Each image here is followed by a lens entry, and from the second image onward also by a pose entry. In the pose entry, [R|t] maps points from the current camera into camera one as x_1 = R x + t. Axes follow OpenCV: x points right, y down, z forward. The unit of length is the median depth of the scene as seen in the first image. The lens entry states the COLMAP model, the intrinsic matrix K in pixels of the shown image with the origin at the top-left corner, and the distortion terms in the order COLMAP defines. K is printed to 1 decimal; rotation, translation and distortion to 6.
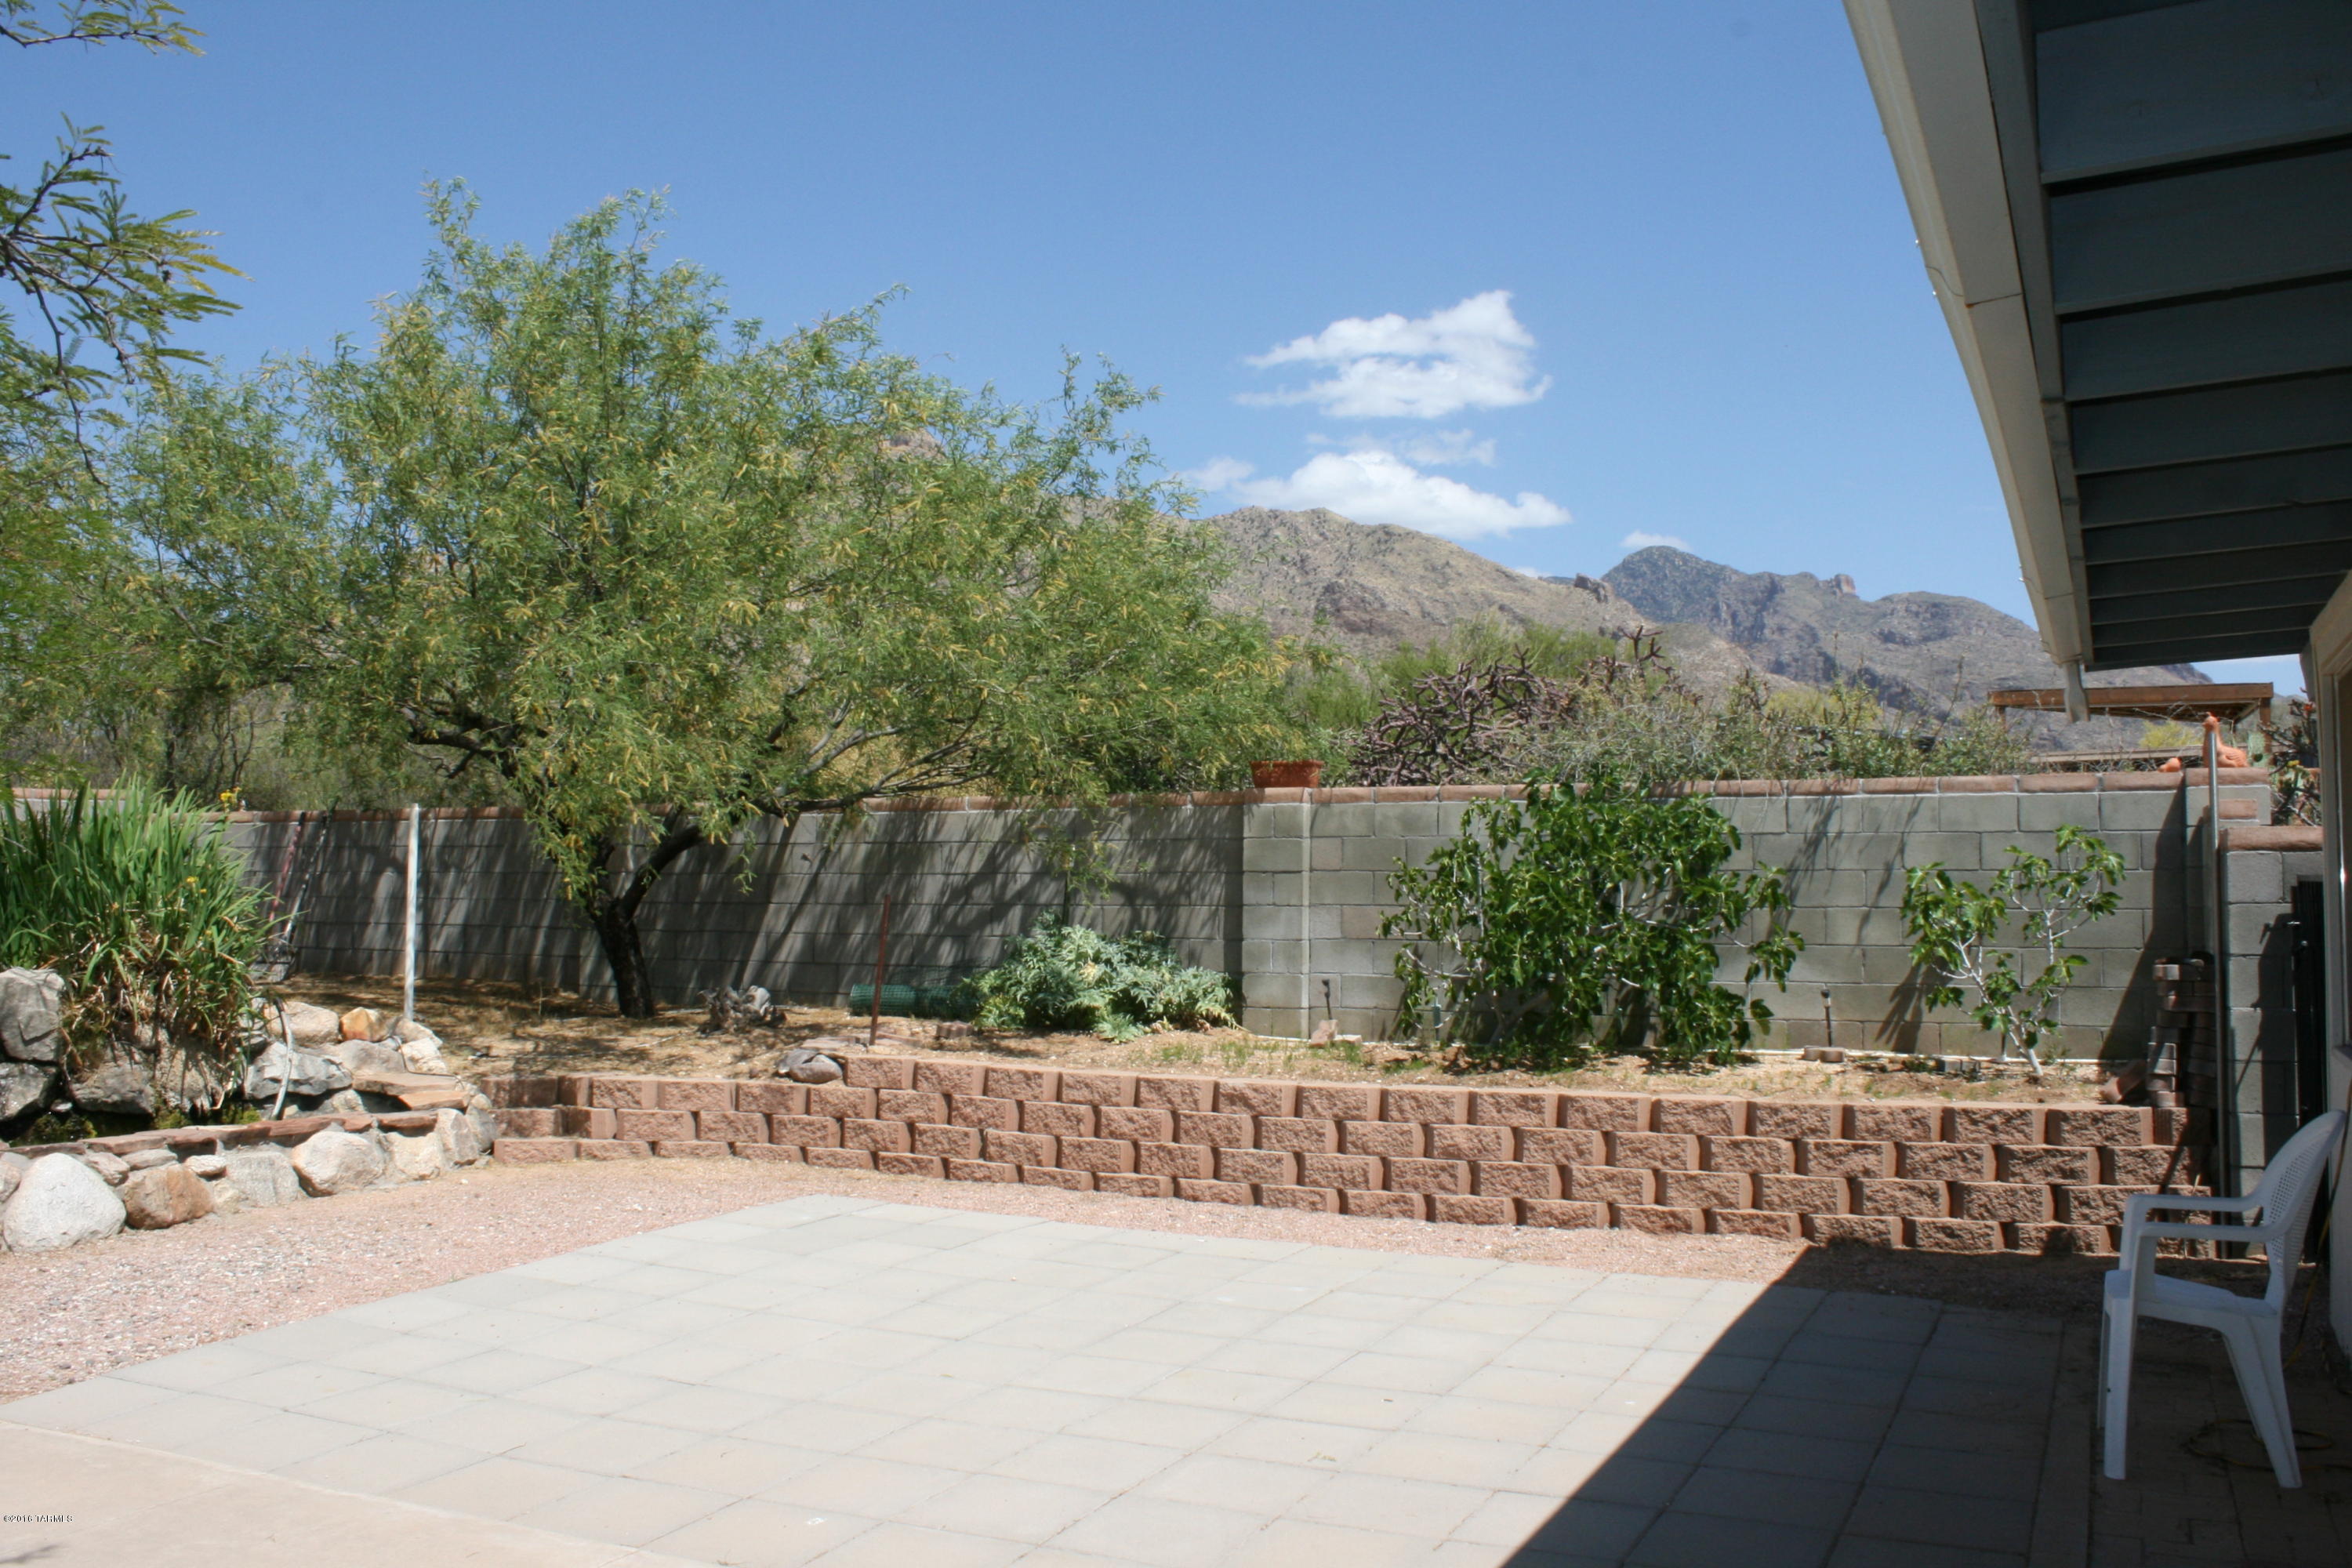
lens RADIAL K [[1971.6, 0, 1202.0], [0, 1971.6, 765.8], [0, 0, 1]] dist [-0.158918, 0.143414]
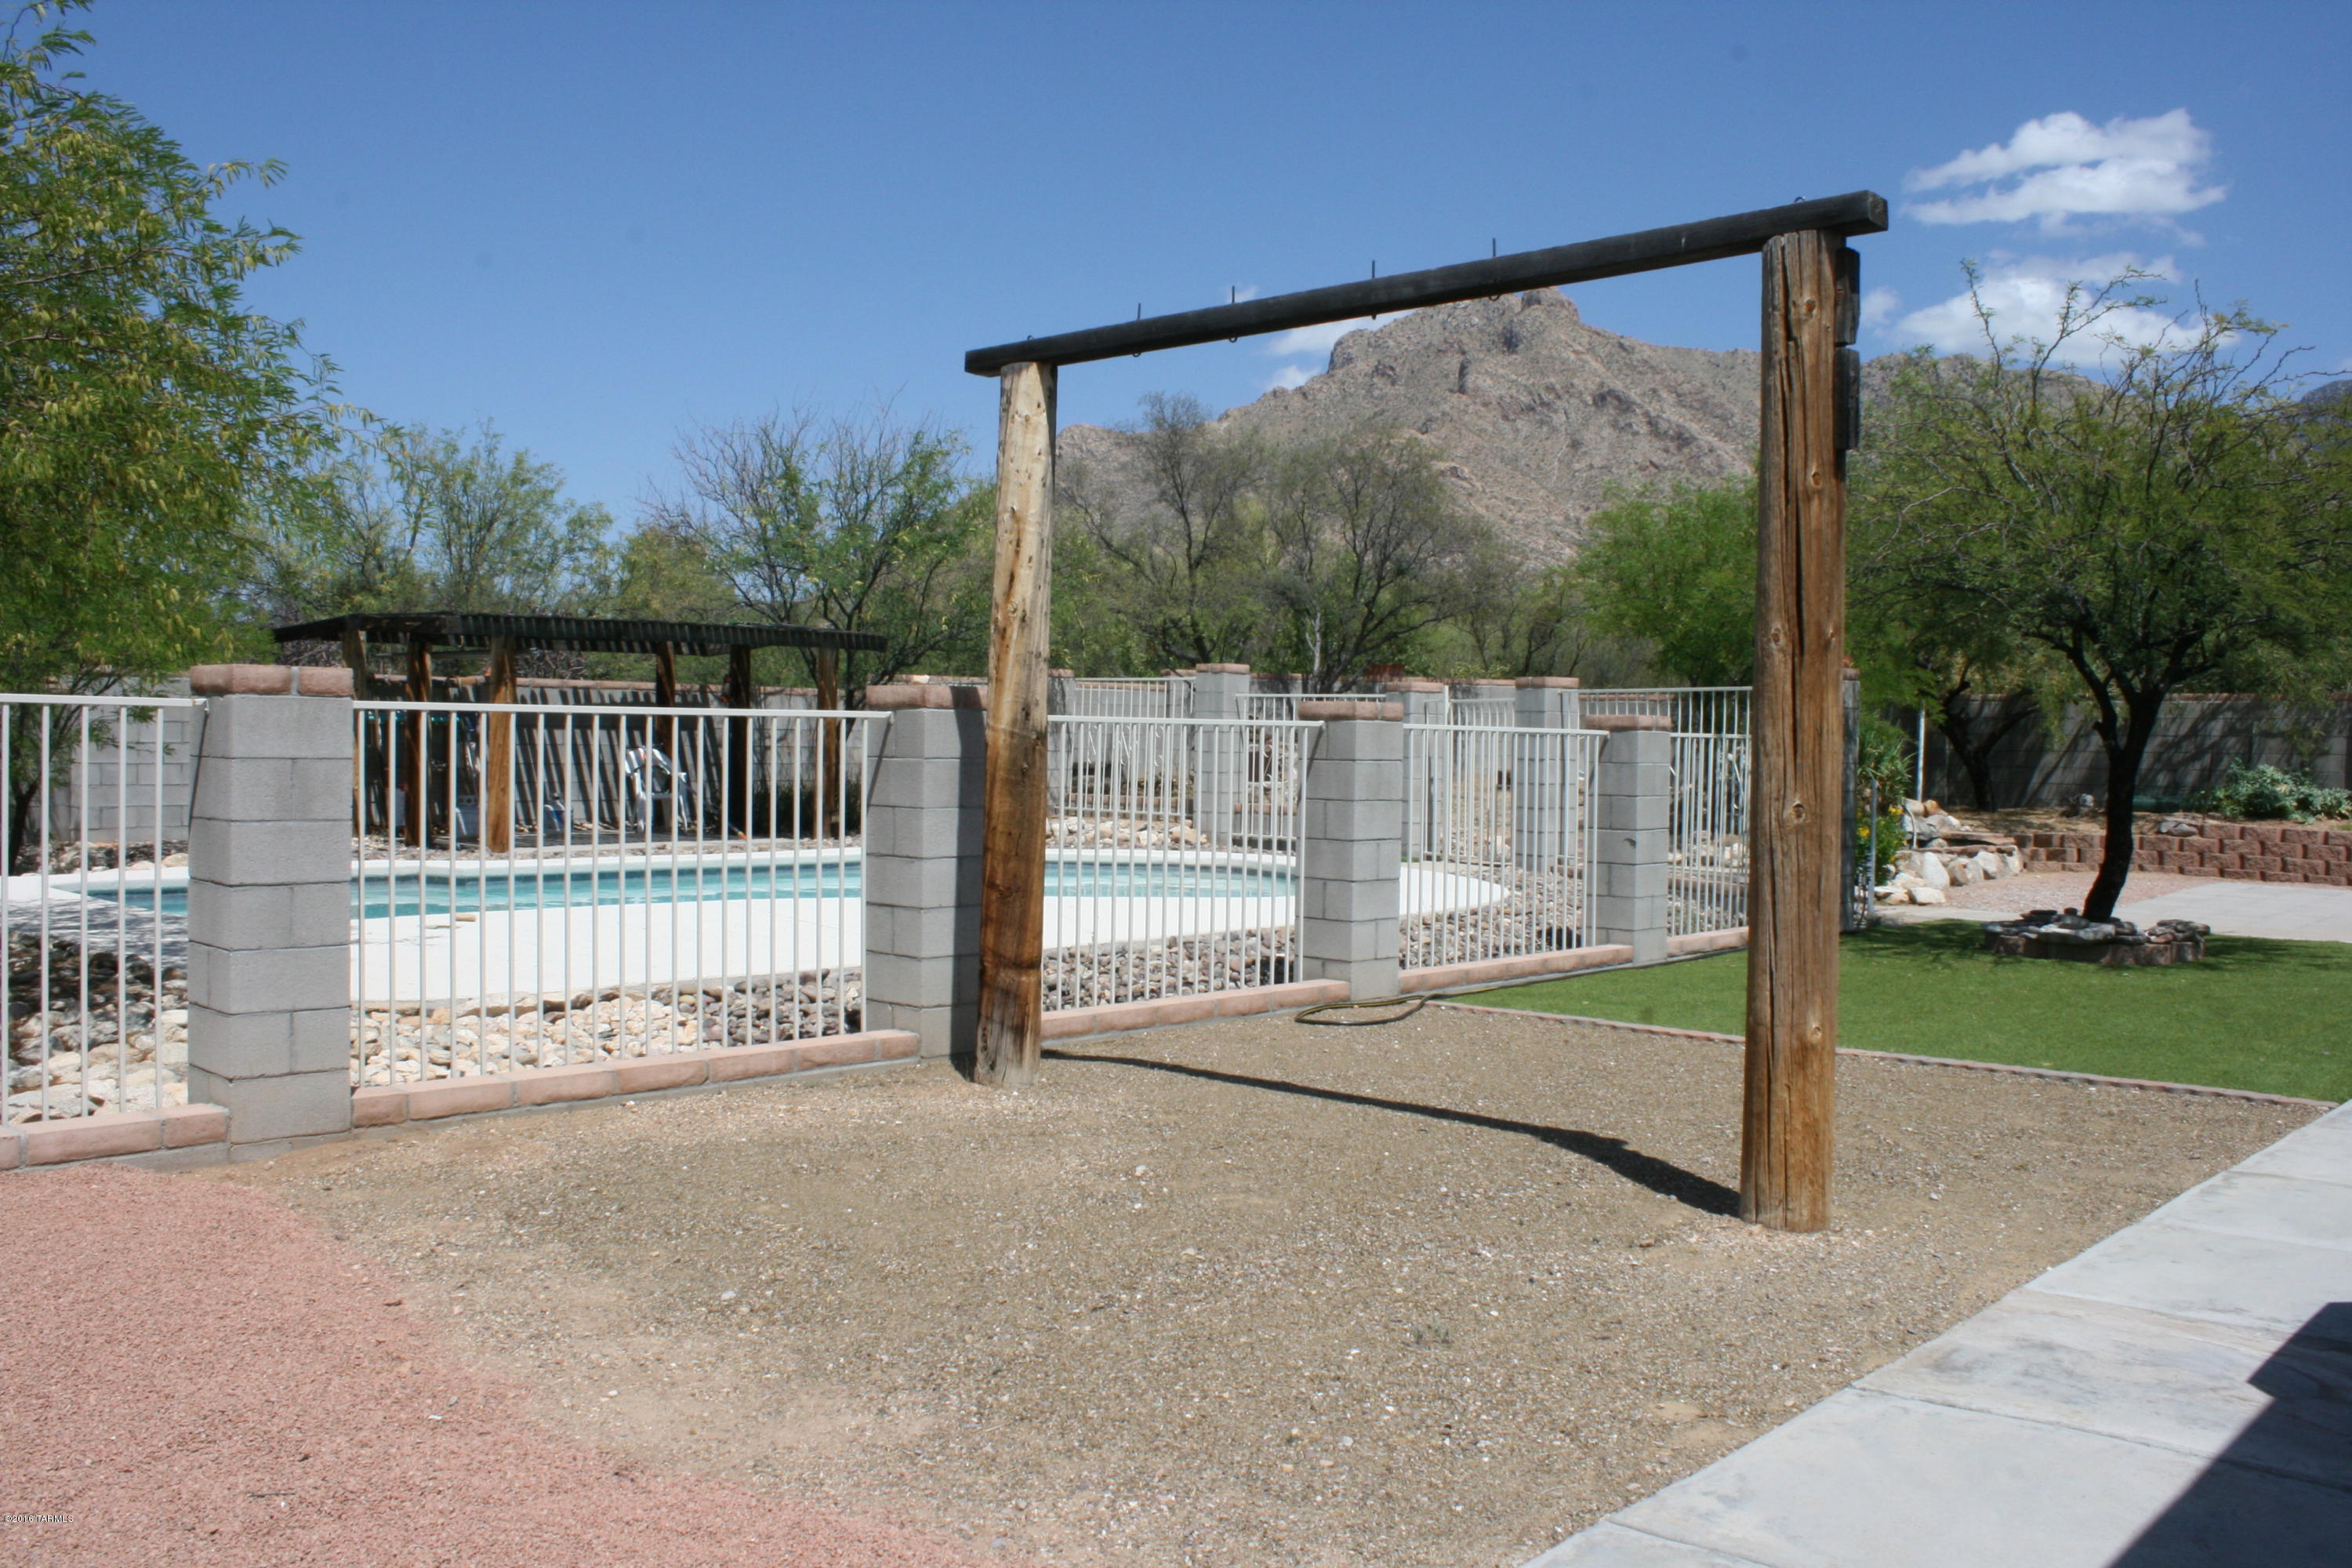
lens RADIAL K [[1971.6, 0, 1202.0], [0, 1971.6, 765.8], [0, 0, 1]] dist [-0.158918, 0.143414]
pose [[0.952362, 0.015069, -0.304598, -0.604056], [0.008393, 0.997105, 0.075572, -0.079371], [0.304855, -0.074529, 0.949478, -1.307087]]
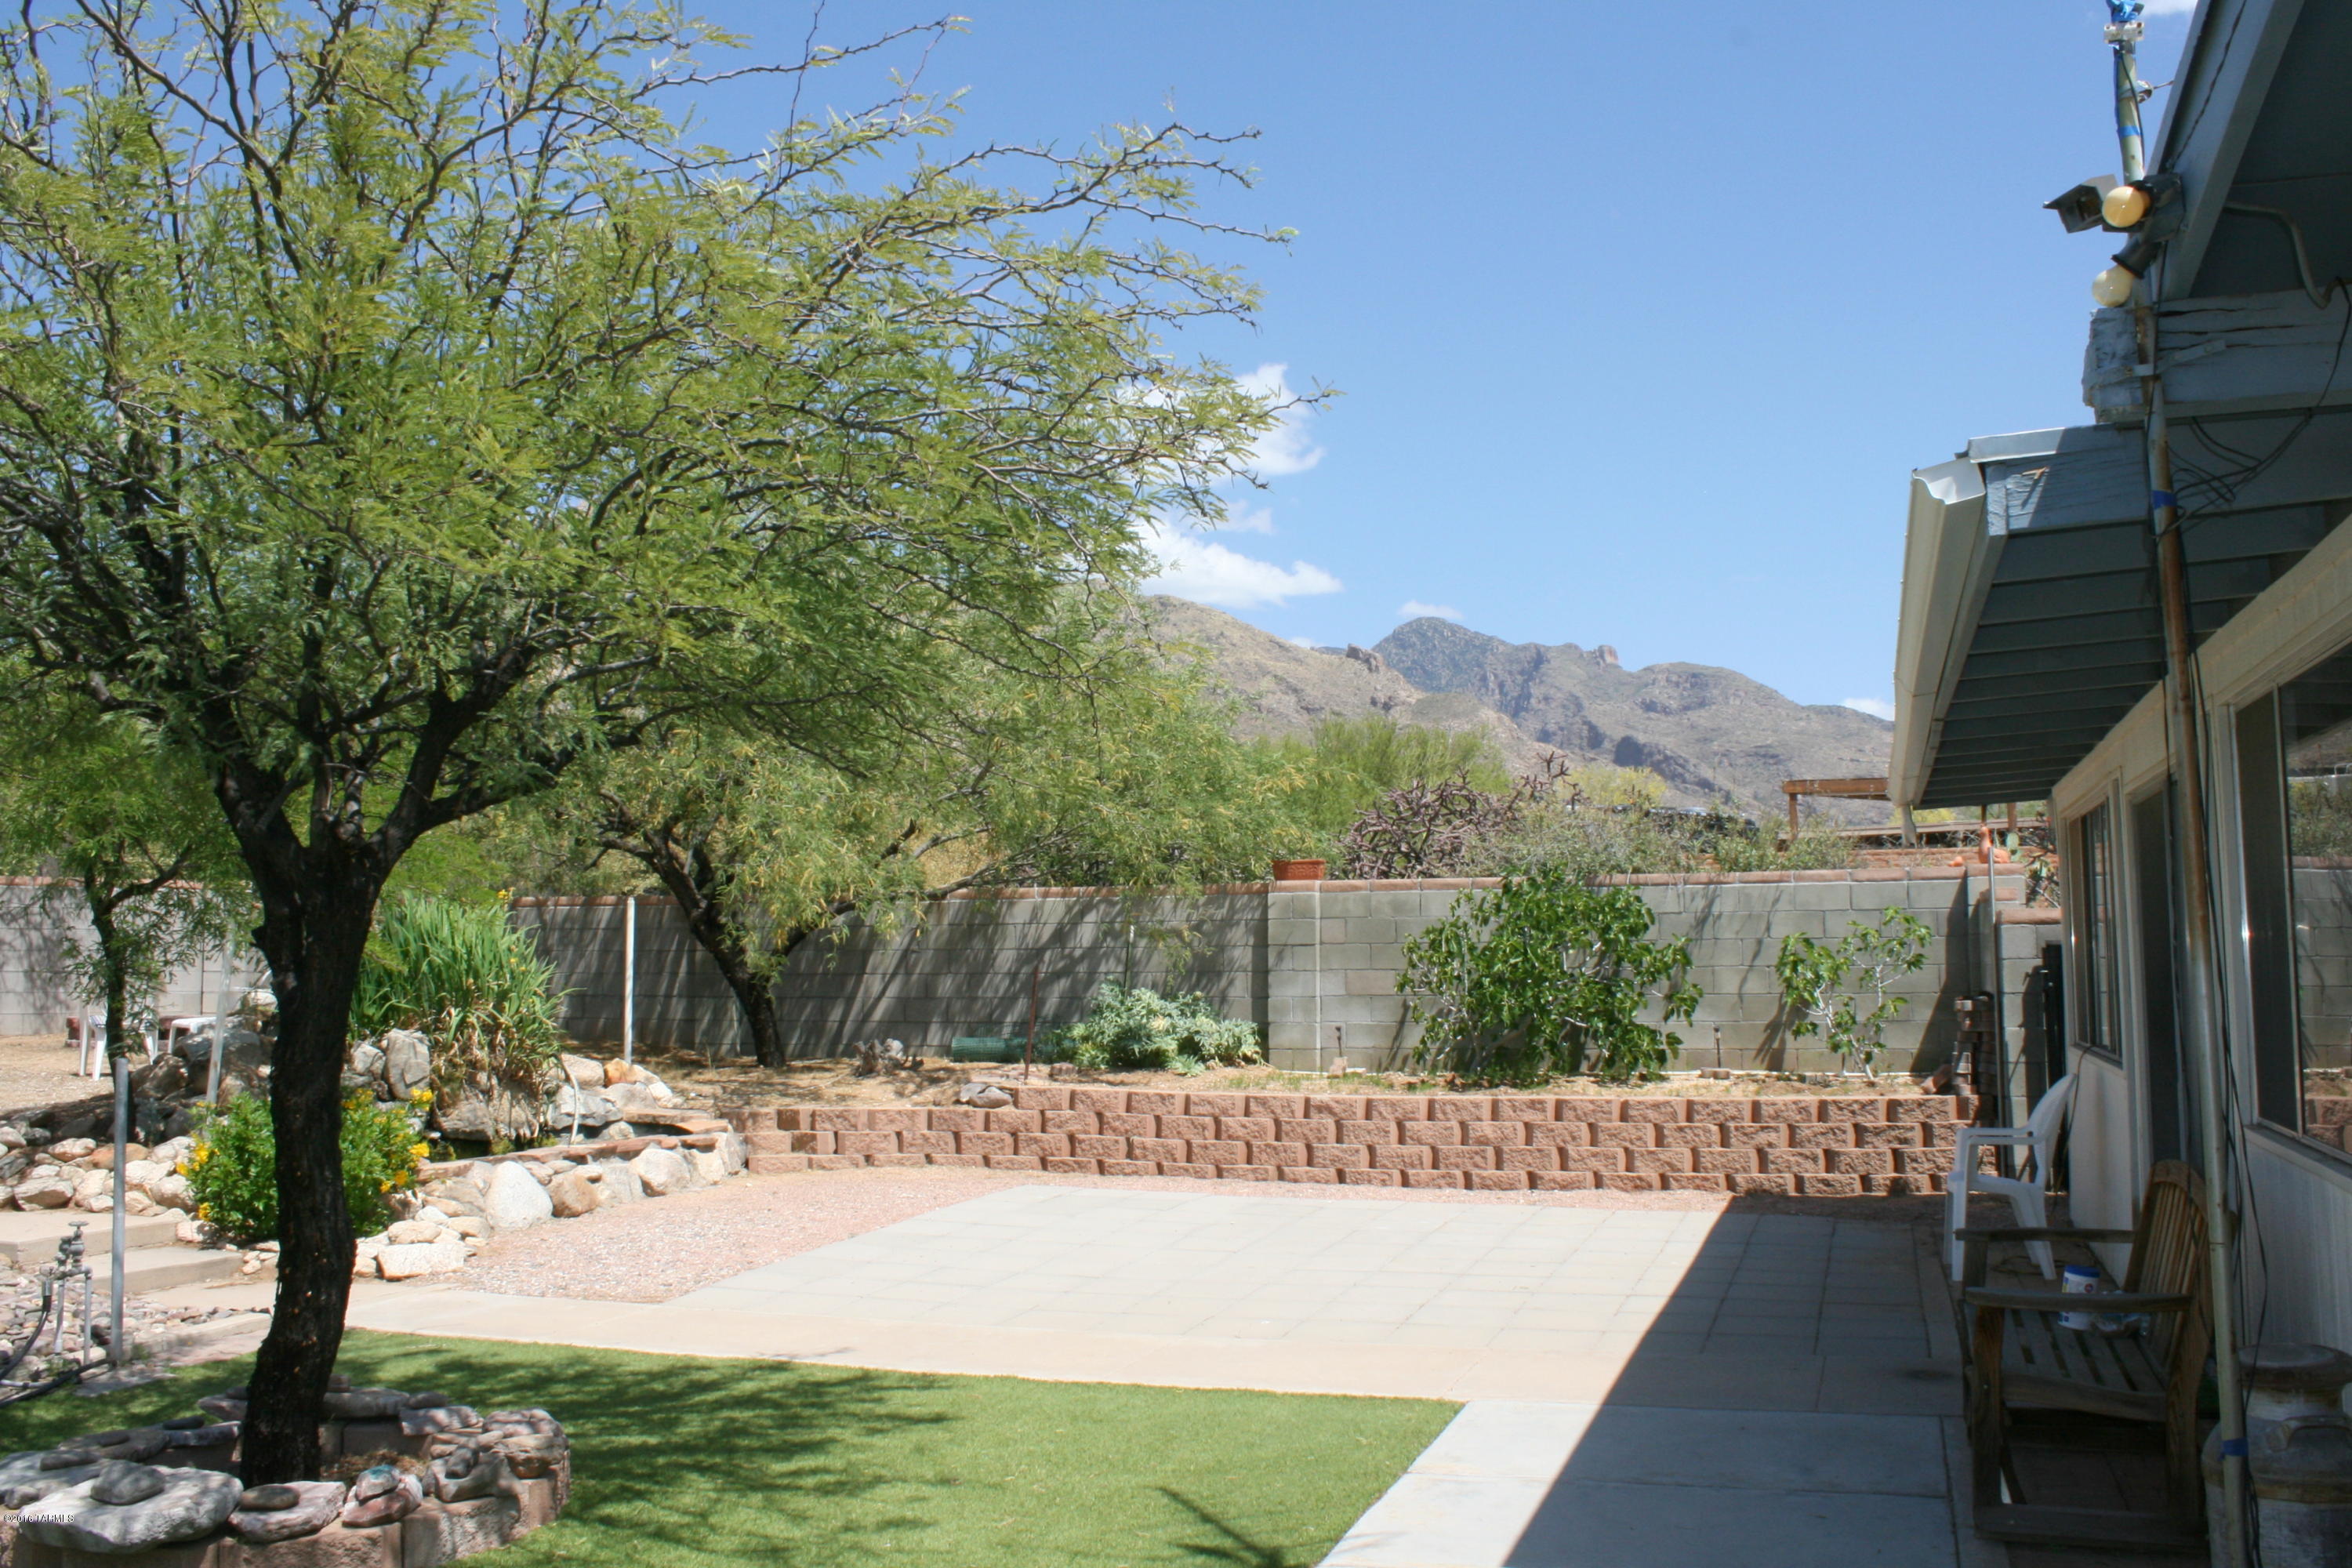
lens RADIAL K [[1975.6, 0, 1184.6], [0, 1975.6, 768.4], [0, 0, 1]] dist [-0.155697, 0.145142]
pose [[0.994103, -0.000538, 0.108438, -0.222017], [0.004092, 0.999462, -0.032553, -0.026275], [-0.108362, 0.032804, 0.993570, -0.371674]]
